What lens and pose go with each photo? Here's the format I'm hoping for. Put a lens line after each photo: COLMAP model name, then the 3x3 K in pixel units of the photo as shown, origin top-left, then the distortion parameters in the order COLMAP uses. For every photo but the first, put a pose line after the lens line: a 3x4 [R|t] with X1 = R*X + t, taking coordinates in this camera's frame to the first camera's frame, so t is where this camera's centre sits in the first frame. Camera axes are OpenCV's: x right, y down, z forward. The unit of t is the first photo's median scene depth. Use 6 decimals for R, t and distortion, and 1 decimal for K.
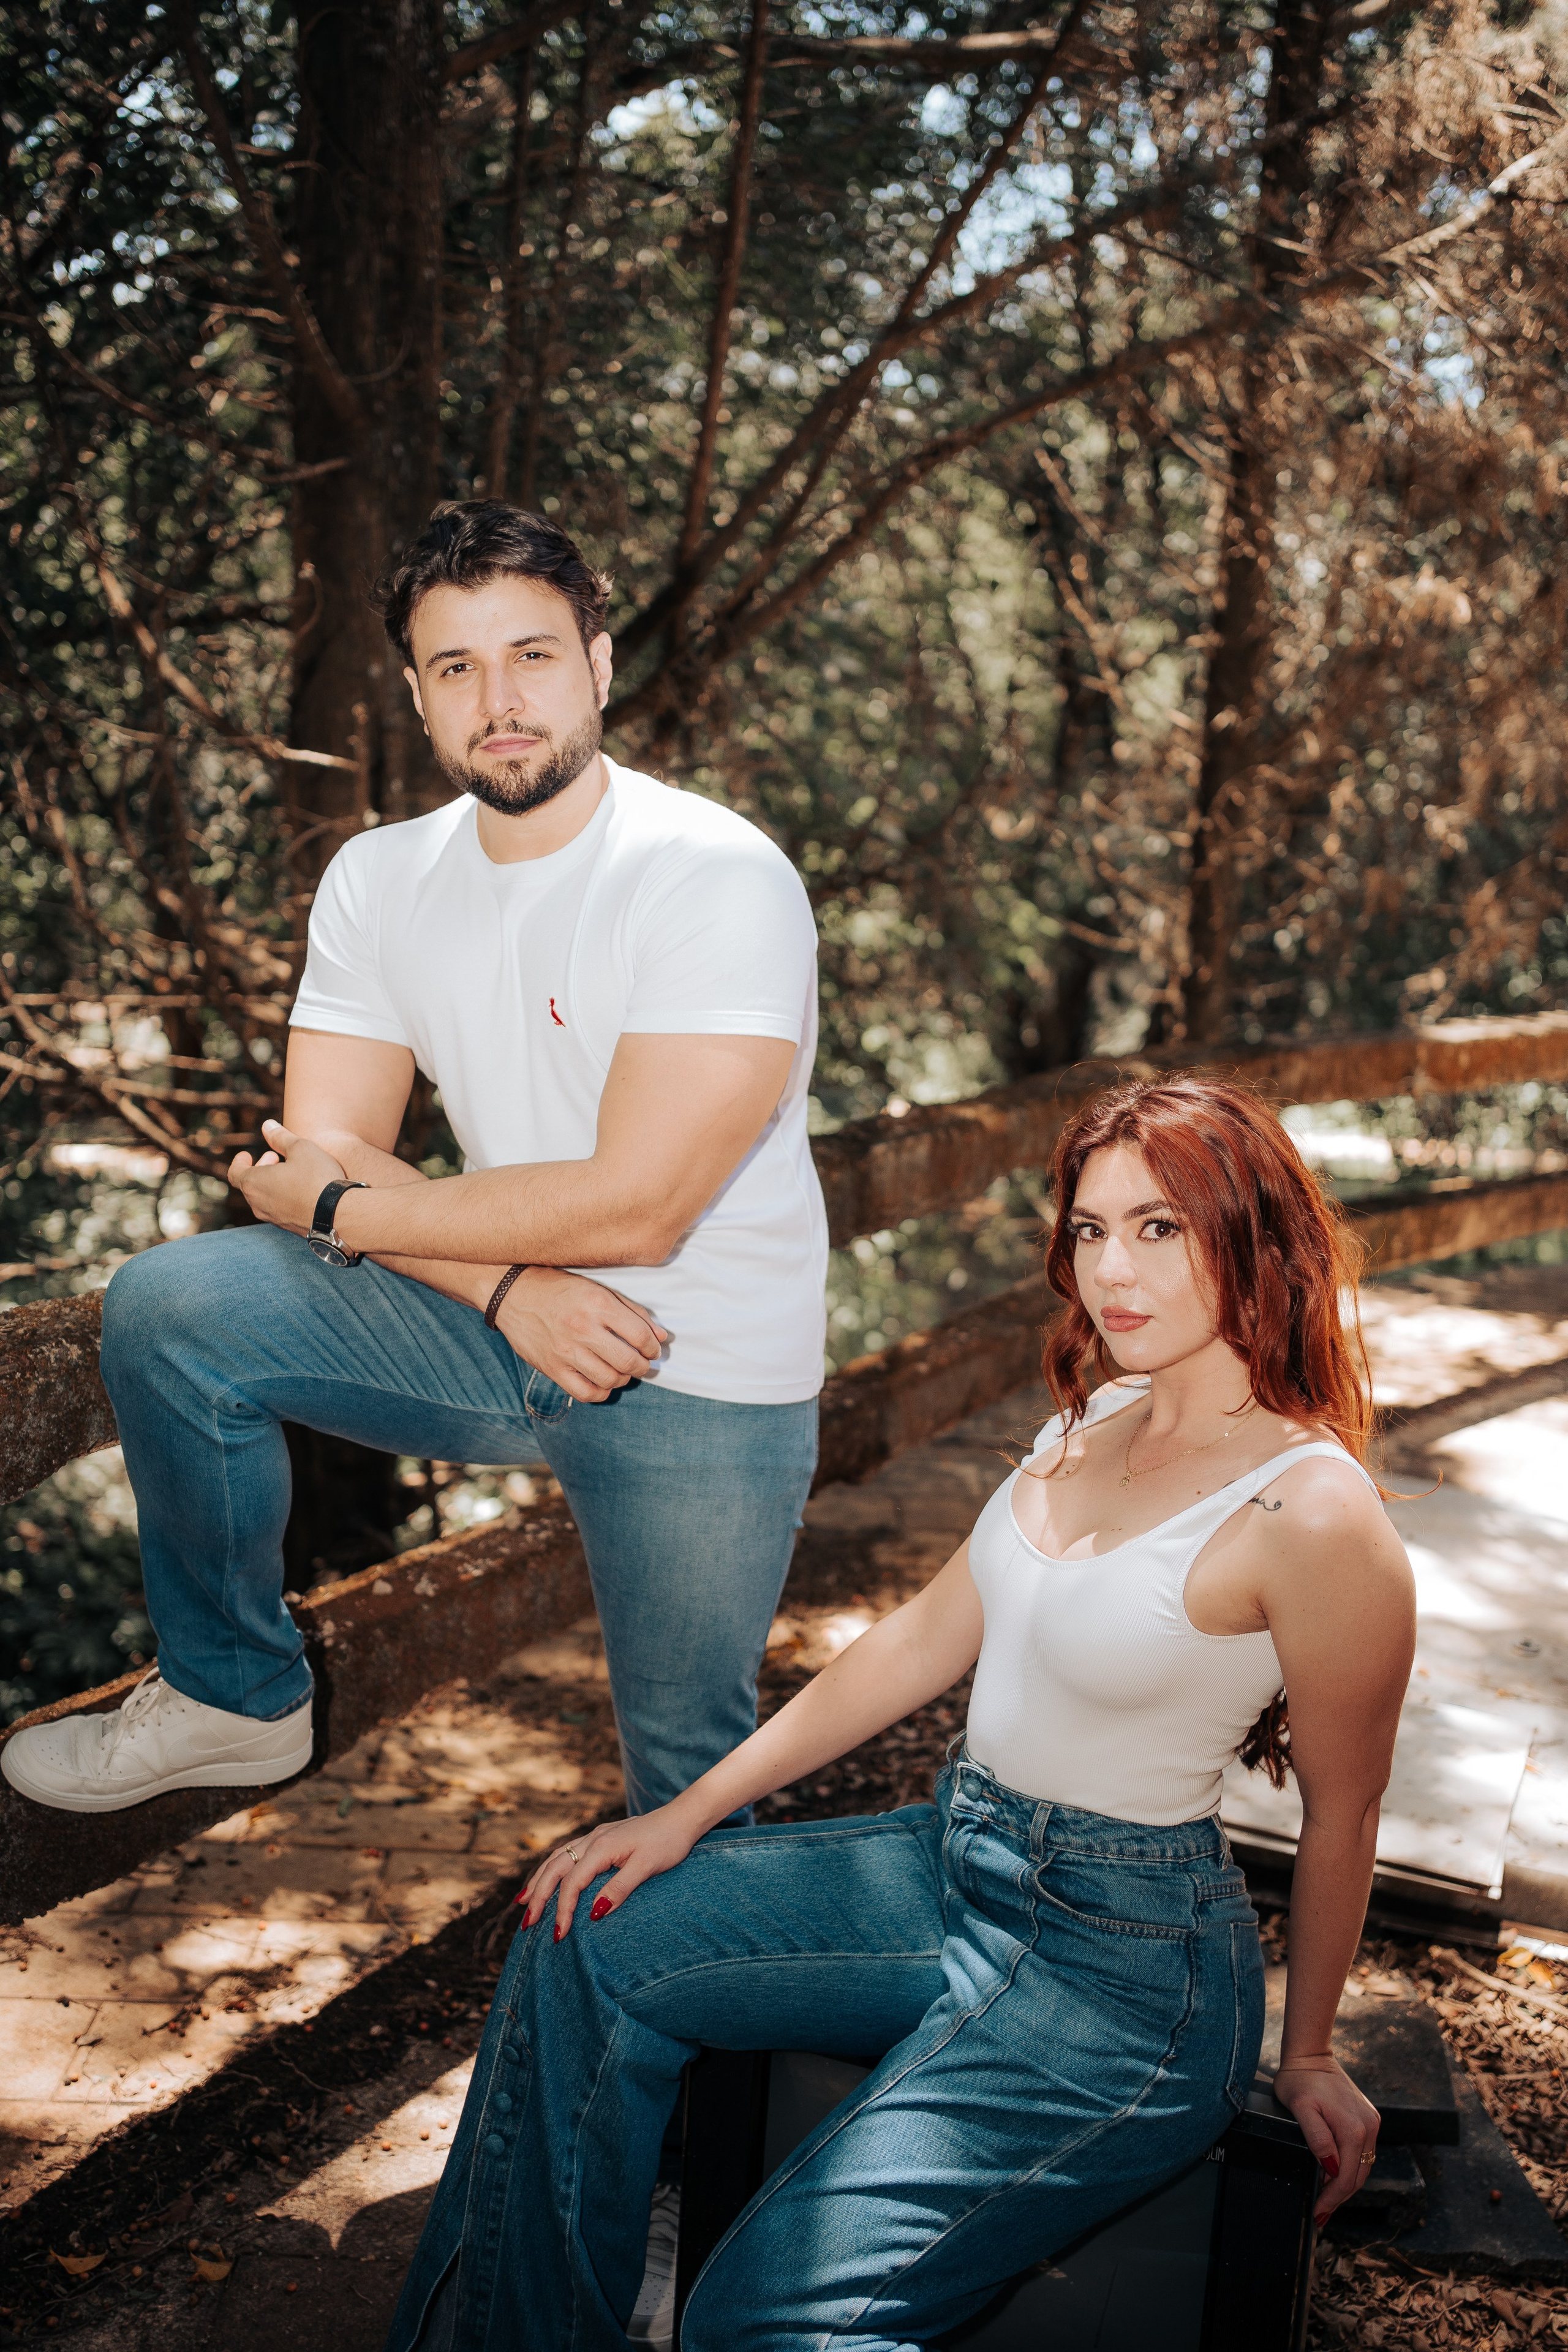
lens RADIAL K [[2407.3, 0, 813.0], [0, 2407.3, 1155.5], [0, 0, 1]] dist [0.001476, 0.112795]
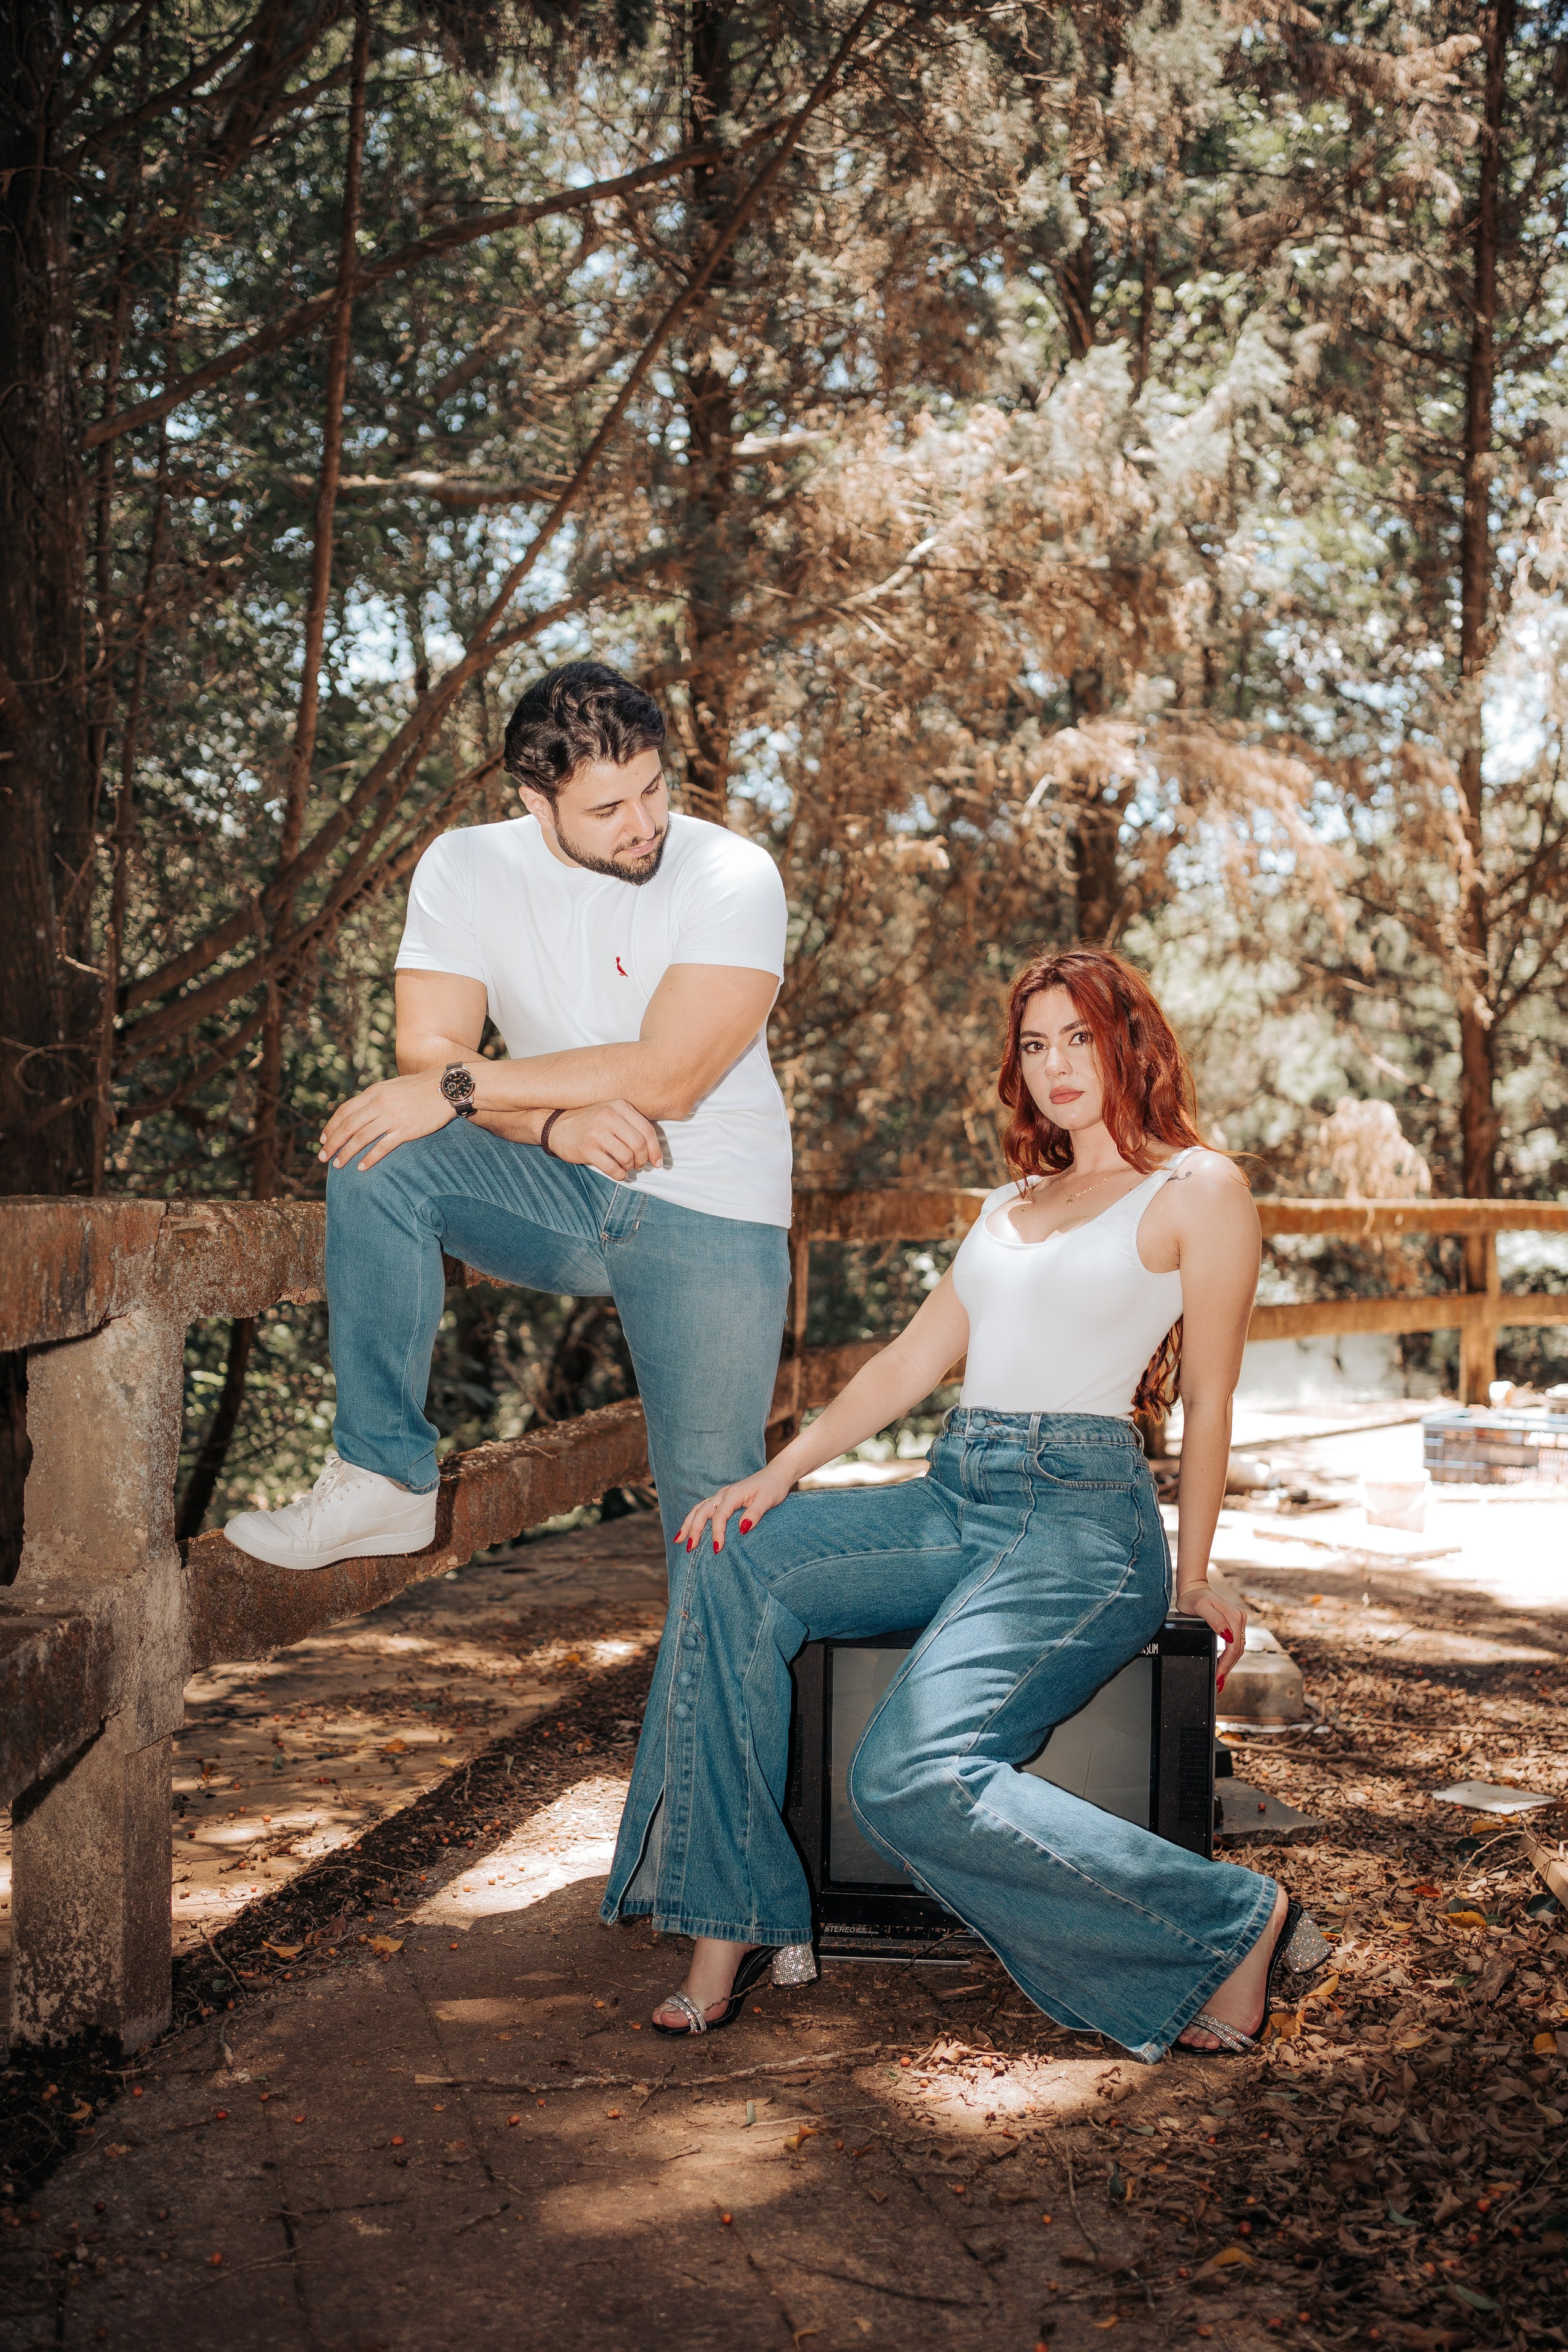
lens RADIAL K [[2483.3, 0, 784.0], [0, 2483.3, 1176.0], [0, 0, 1]] dist [-0.041166, 0.251518]
pose [[0.957217, -0.051782, 0.284699, -0.350490], [0.101539, 0.981405, -0.162895, 0.258563], [-0.270970, 0.184834, 0.944675, -0.324390]]
